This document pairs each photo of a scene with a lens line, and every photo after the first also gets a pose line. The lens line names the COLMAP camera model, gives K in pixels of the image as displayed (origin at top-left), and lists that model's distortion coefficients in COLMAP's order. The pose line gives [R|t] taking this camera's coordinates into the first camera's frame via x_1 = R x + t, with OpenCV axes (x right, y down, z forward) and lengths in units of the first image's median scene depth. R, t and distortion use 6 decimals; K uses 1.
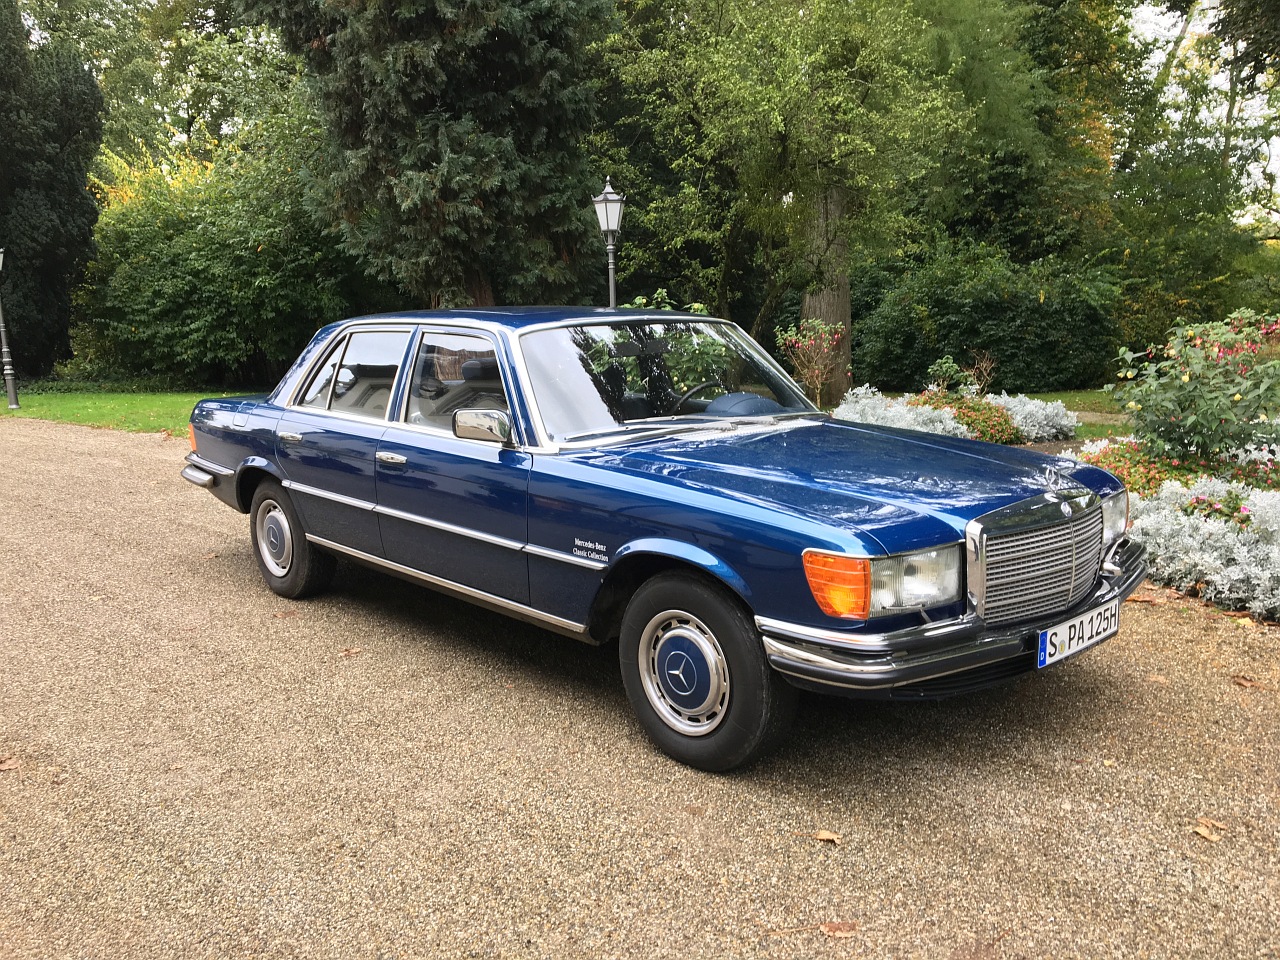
lens RADIAL K [[1092.2, 0, 643.1], [0, 1092.2, 479.3], [0, 0, 1]] dist [0.074296, -0.109703]
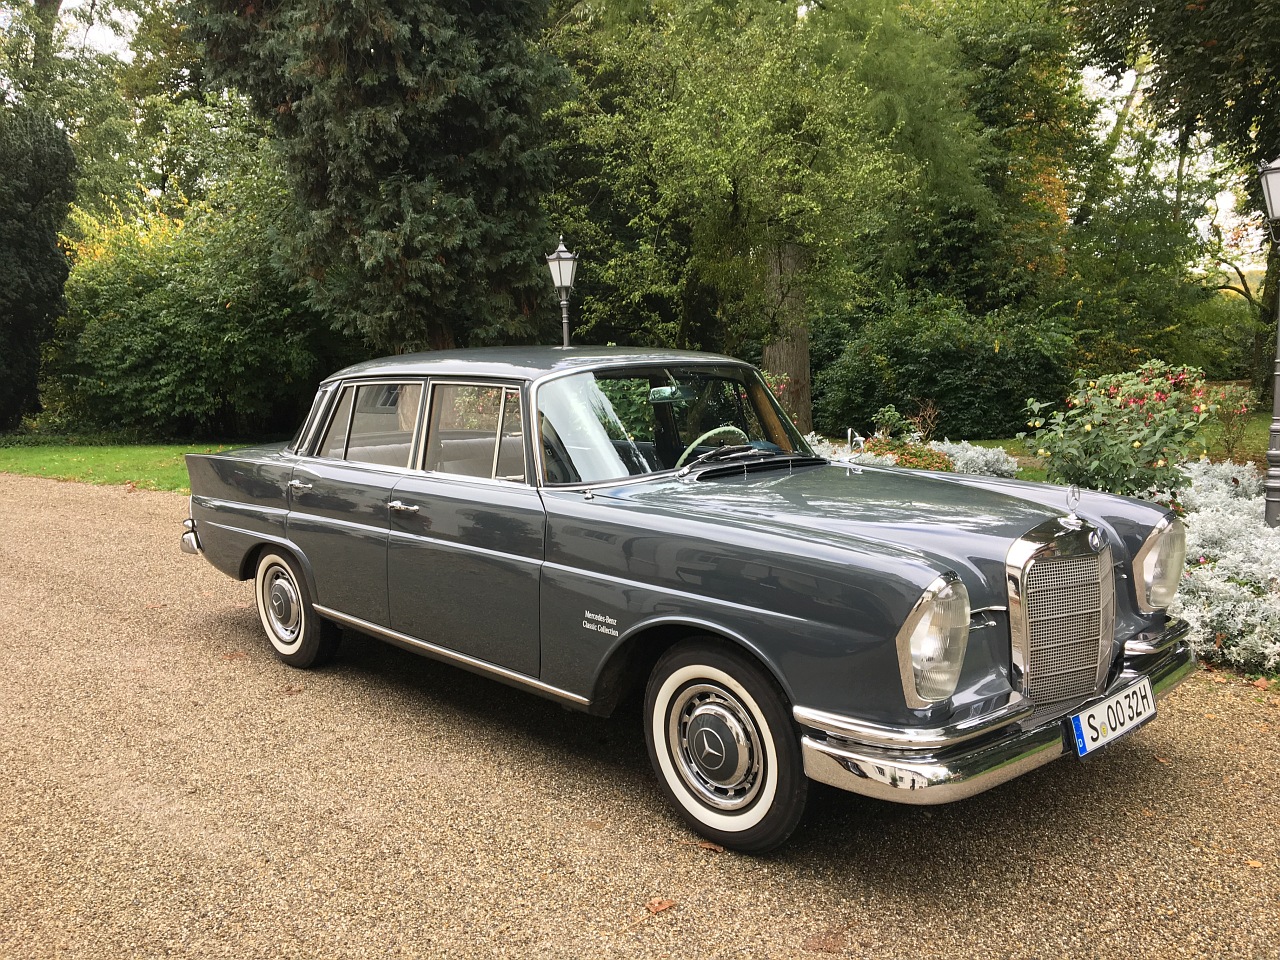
lens RADIAL K [[1092.2, 0, 645.1], [0, 1092.2, 475.5], [0, 0, 1]] dist [0.074296, -0.109703]
pose [[0.999709, -0.007766, 0.022824, 0.016612], [0.008841, 0.998837, -0.047394, 0.001435], [-0.022430, 0.047582, 0.998615, -0.024651]]
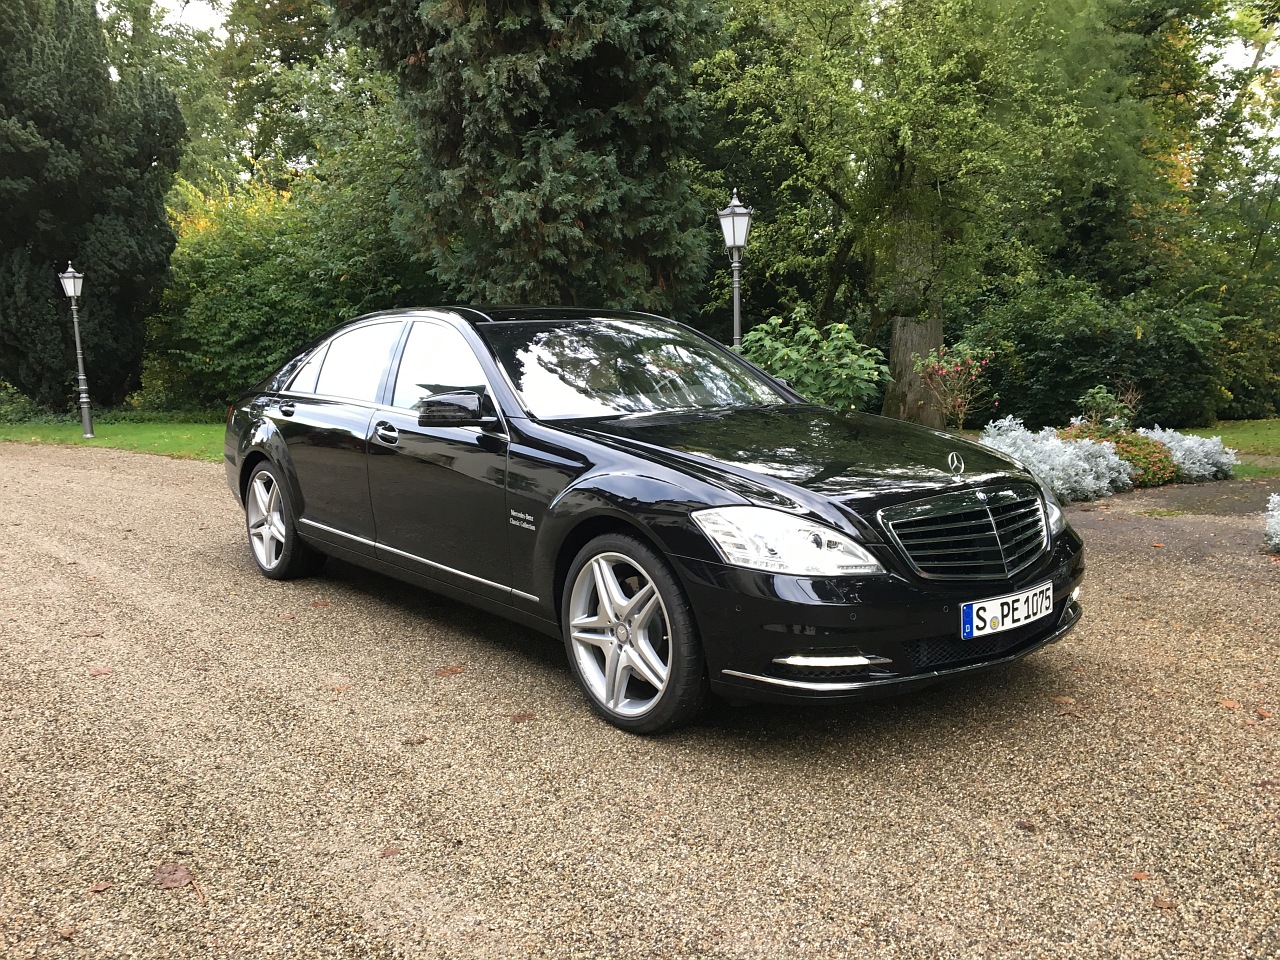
lens RADIAL K [[1092.2, 0, 637.9], [0, 1092.2, 477.9], [0, 0, 1]] dist [0.074296, -0.109703]
pose [[0.999119, 0.009671, -0.040826, -0.054748], [-0.011203, 0.999235, -0.037481, 0.001742], [0.040432, 0.037906, 0.998463, 0.061887]]
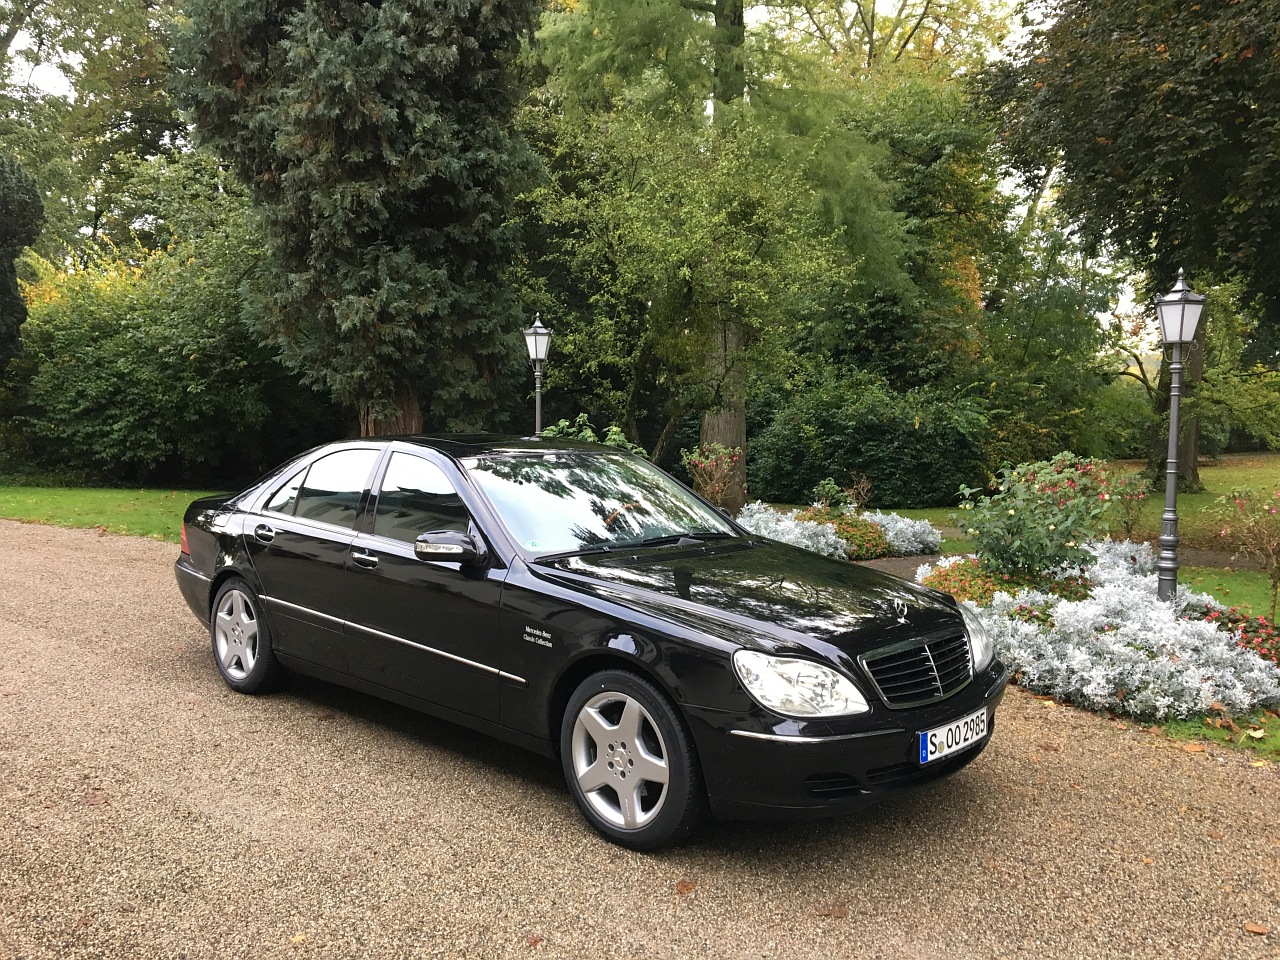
lens RADIAL K [[1092.2, 0, 649.5], [0, 1092.2, 473.7], [0, 0, 1]] dist [0.074296, -0.109703]
pose [[0.994526, 0.029803, 0.100146, -0.018829], [-0.019694, 0.994746, -0.100460, 0.000356], [-0.102613, 0.097938, 0.989888, -0.086095]]
